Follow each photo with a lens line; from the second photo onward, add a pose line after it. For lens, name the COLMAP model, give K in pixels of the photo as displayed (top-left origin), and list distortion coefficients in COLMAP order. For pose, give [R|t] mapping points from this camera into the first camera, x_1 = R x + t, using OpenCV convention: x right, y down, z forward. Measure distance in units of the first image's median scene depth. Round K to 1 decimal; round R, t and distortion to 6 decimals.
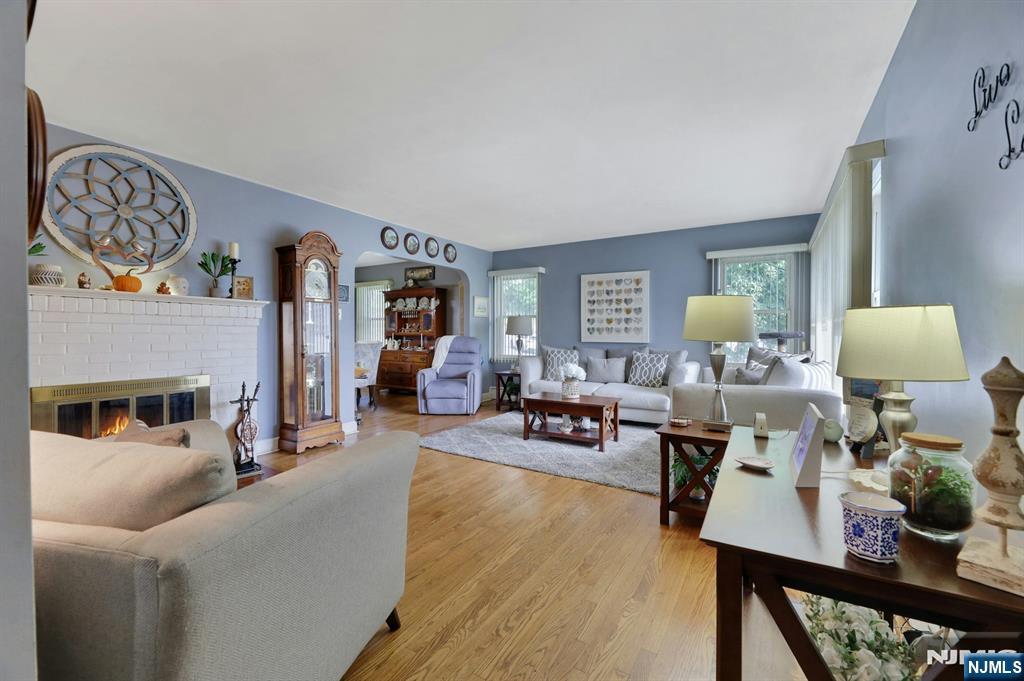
lens RADIAL K [[426.6, 0, 507.2], [0, 426.6, 336.6], [0, 0, 1]] dist [-0.001169, -0.000061]
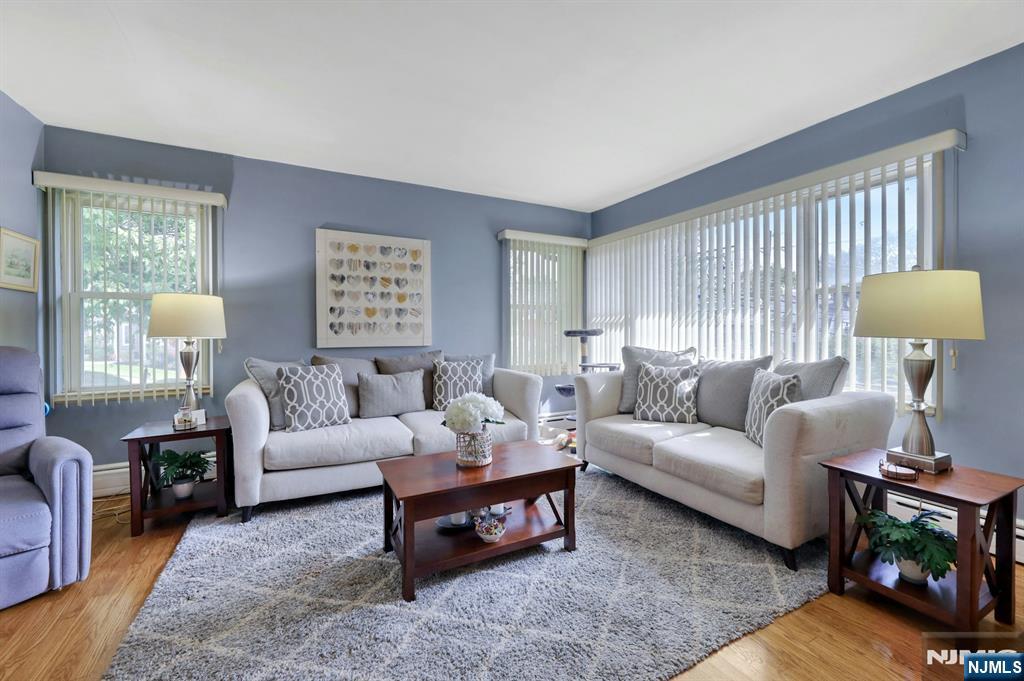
lens RADIAL K [[421.3, 0, 513.9], [0, 421.3, 335.9], [0, 0, 1]] dist [0.002559, 0.000380]
pose [[0.506899, -0.015722, 0.861862, -0.181235], [0.013416, 0.999856, 0.010349, -0.005982], [-0.861901, 0.006317, 0.507037, 0.523586]]
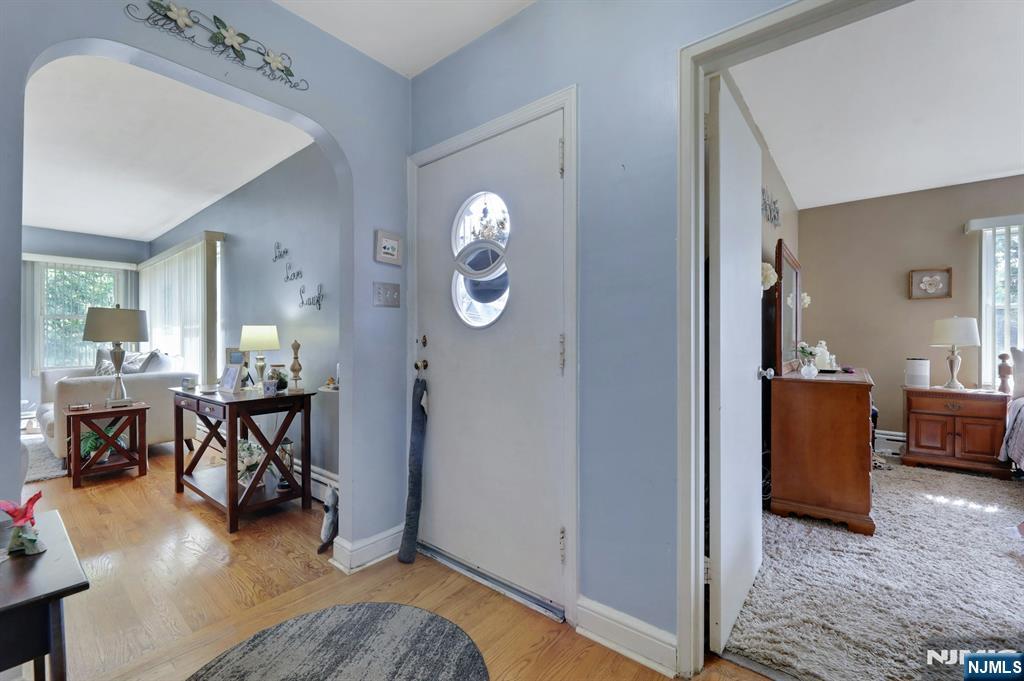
lens RADIAL K [[429.2, 0, 512.0], [0, 429.2, 340.5], [0, 0, 1]] dist [0.000933, 0.000194]
pose [[0.134306, -0.003810, 0.990933, -0.300024], [0.011571, 0.999930, 0.002276, 0.007550], [-0.990872, 0.011161, 0.134341, -0.187503]]
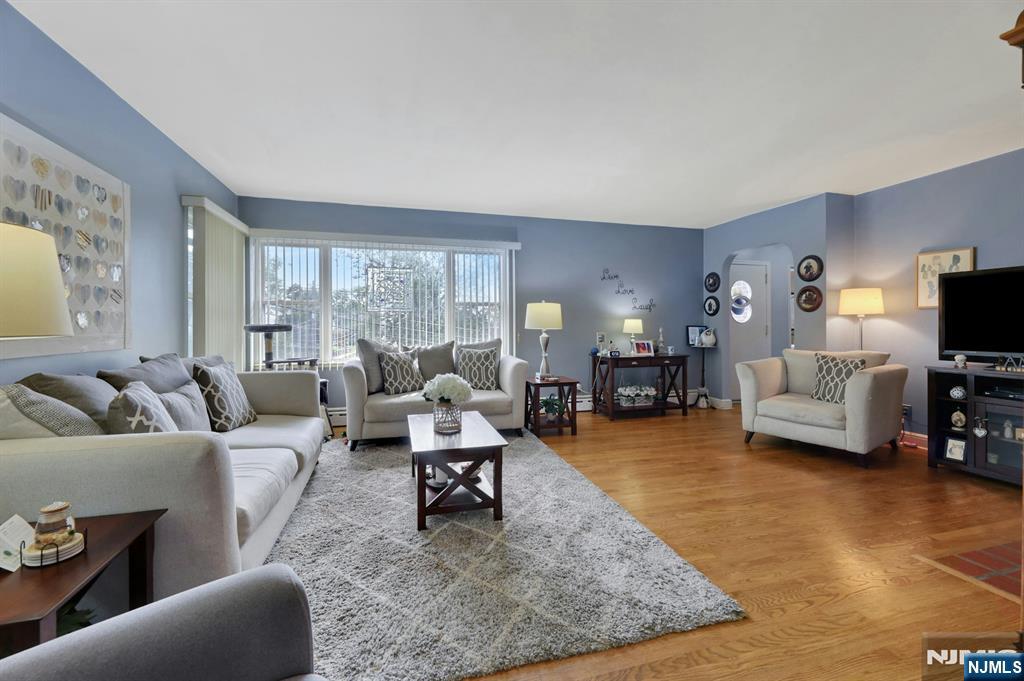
lens RADIAL K [[421.5, 0, 508.7], [0, 421.5, 327.1], [0, 0, 1]] dist [-0.000566, -0.000047]
pose [[-0.735196, -0.005227, 0.677835, -0.245563], [0.006243, 0.999876, 0.014481, -0.010870], [-0.677826, 0.014878, -0.735072, 1.021692]]
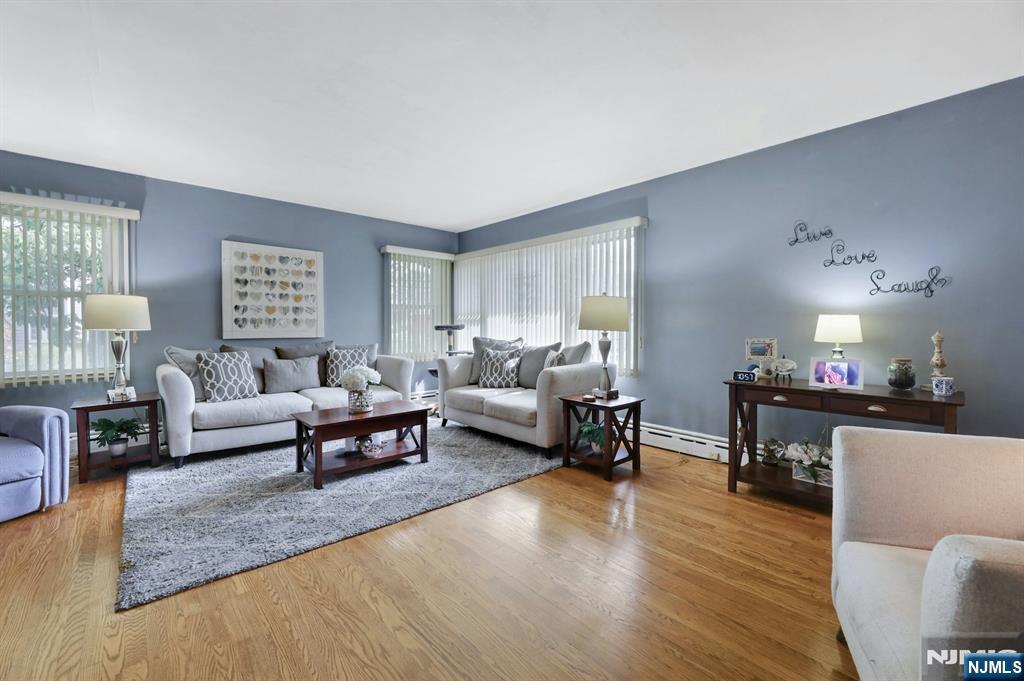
lens RADIAL K [[427.9, 0, 510.8], [0, 427.9, 334.8], [0, 0, 1]] dist [0.011086, -0.000213]
pose [[0.283397, -0.022452, 0.958740, -0.370760], [0.009570, 0.999742, 0.020584, -0.004256], [-0.958955, 0.003341, 0.283539, 0.387866]]
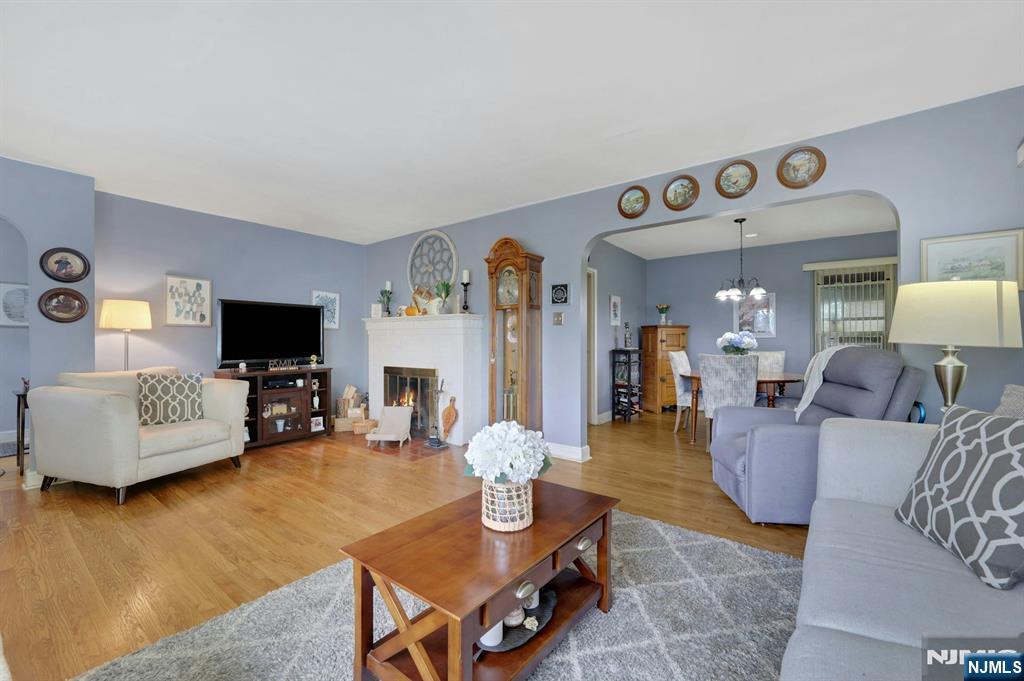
lens RADIAL K [[419.4, 0, 512.0], [0, 419.4, 340.5], [0, 0, 1]] dist [-0.000746, 0.000009]
pose [[-0.095712, -0.004928, -0.995397, 0.362075], [-0.008839, 0.999953, -0.004101, -0.003188], [0.995370, 0.008406, -0.095751, 0.760511]]
